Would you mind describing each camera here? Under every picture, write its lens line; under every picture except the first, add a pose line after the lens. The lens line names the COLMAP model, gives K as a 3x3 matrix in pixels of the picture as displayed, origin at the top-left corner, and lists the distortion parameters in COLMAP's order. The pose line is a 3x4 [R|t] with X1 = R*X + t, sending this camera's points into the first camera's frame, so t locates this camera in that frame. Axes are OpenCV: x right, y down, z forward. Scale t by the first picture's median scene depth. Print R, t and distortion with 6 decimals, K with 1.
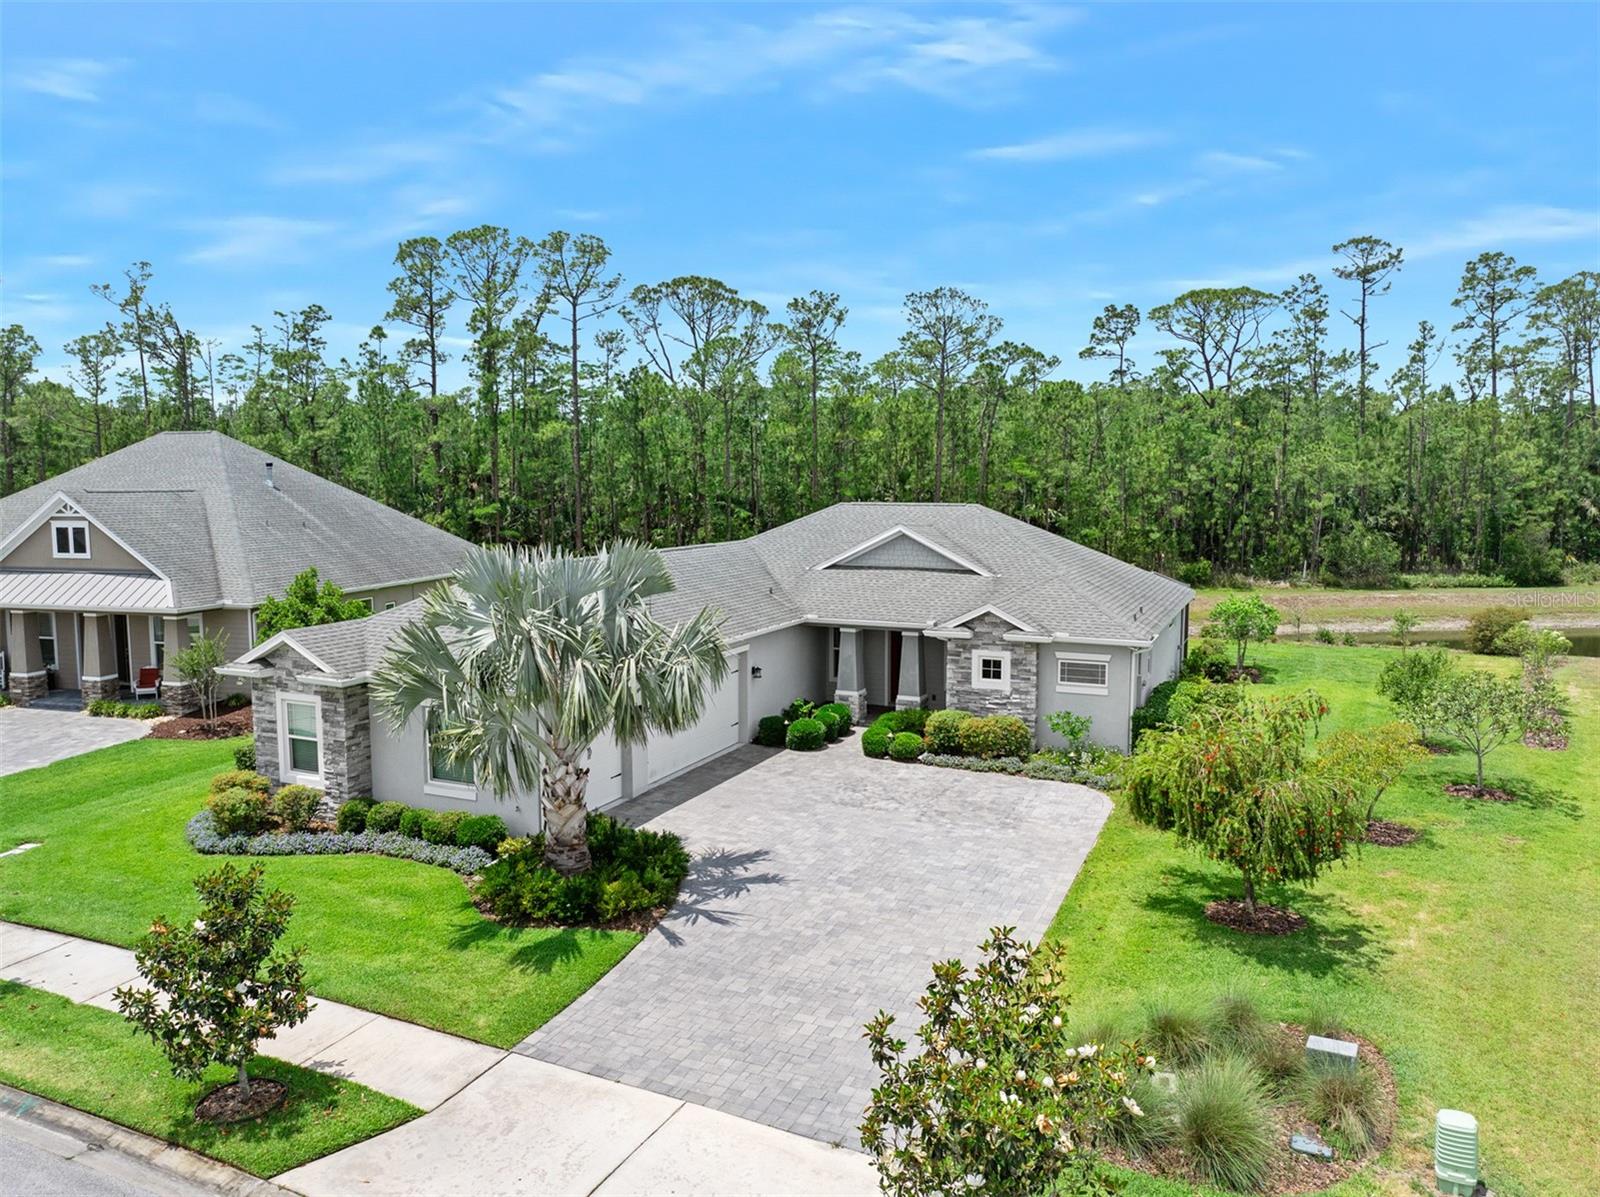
lens RADIAL K [[1128.2, 0, 801.2], [0, 1128.2, 591.5], [0, 0, 1]] dist [-0.043895, 0.015174]
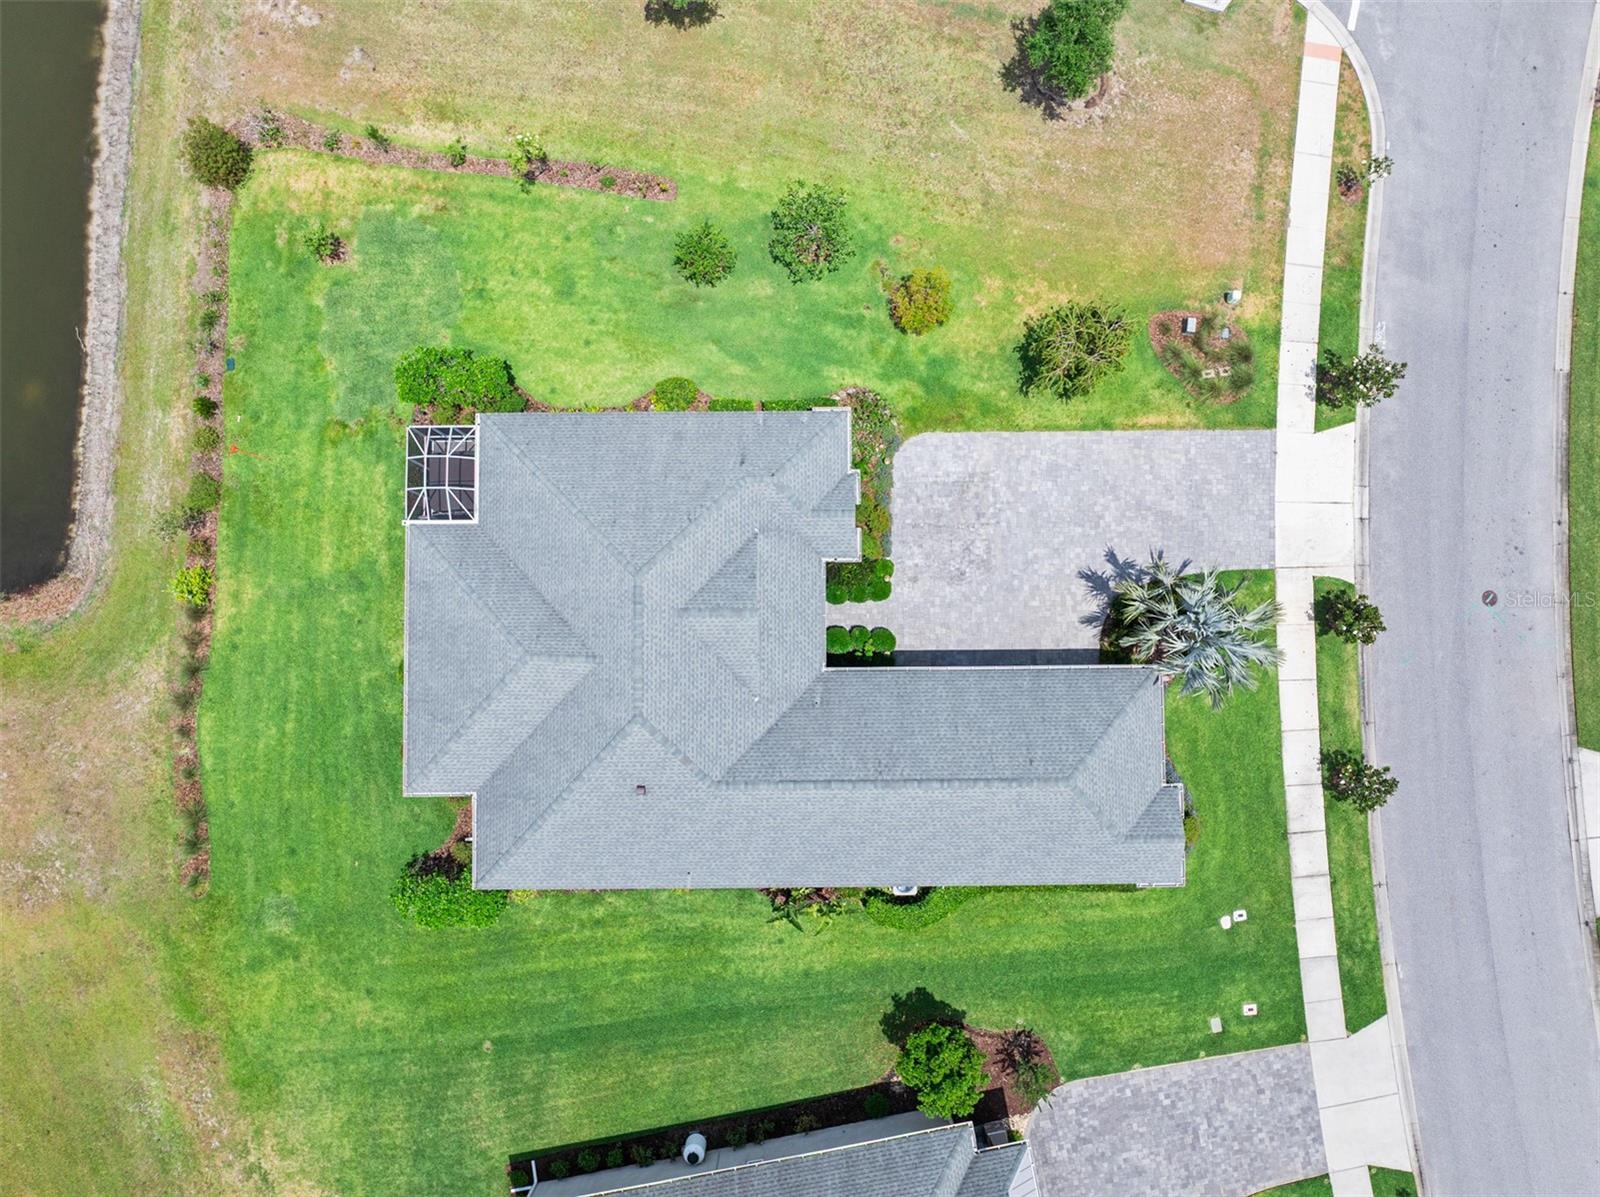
lens RADIAL K [[1128.2, 0, 799.5], [0, 1128.2, 590.4], [0, 0, 1]] dist [-0.043895, 0.015174]
pose [[-0.416228, -0.907935, 0.049065, 0.032632], [0.083215, 0.015697, 0.996408, -1.154284], [-0.905444, 0.418816, 0.069020, 0.832059]]
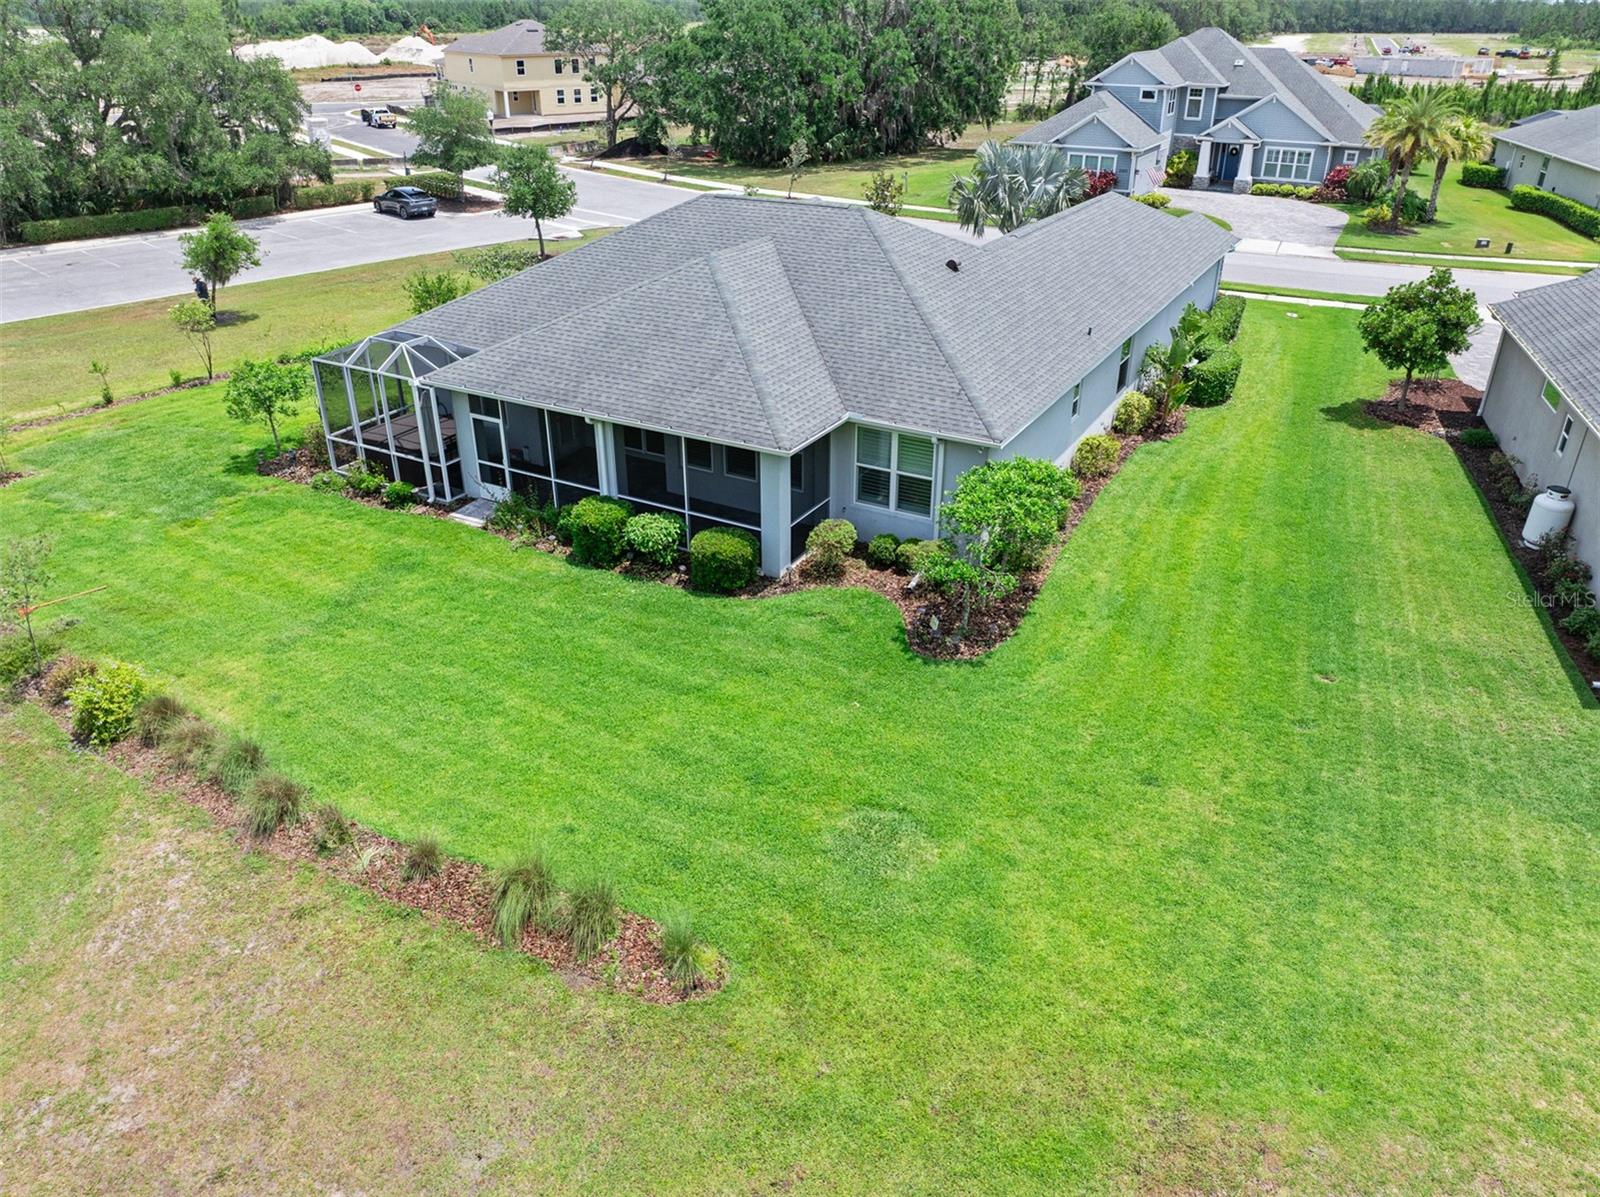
lens RADIAL K [[1128.2, 0, 797.9], [0, 1128.2, 590.8], [0, 0, 1]] dist [-0.043895, 0.015174]
pose [[-0.995801, -0.046101, 0.079092, 0.010099], [0.004671, 0.837235, 0.546823, -0.300932], [-0.091428, 0.544896, -0.833504, 1.930900]]
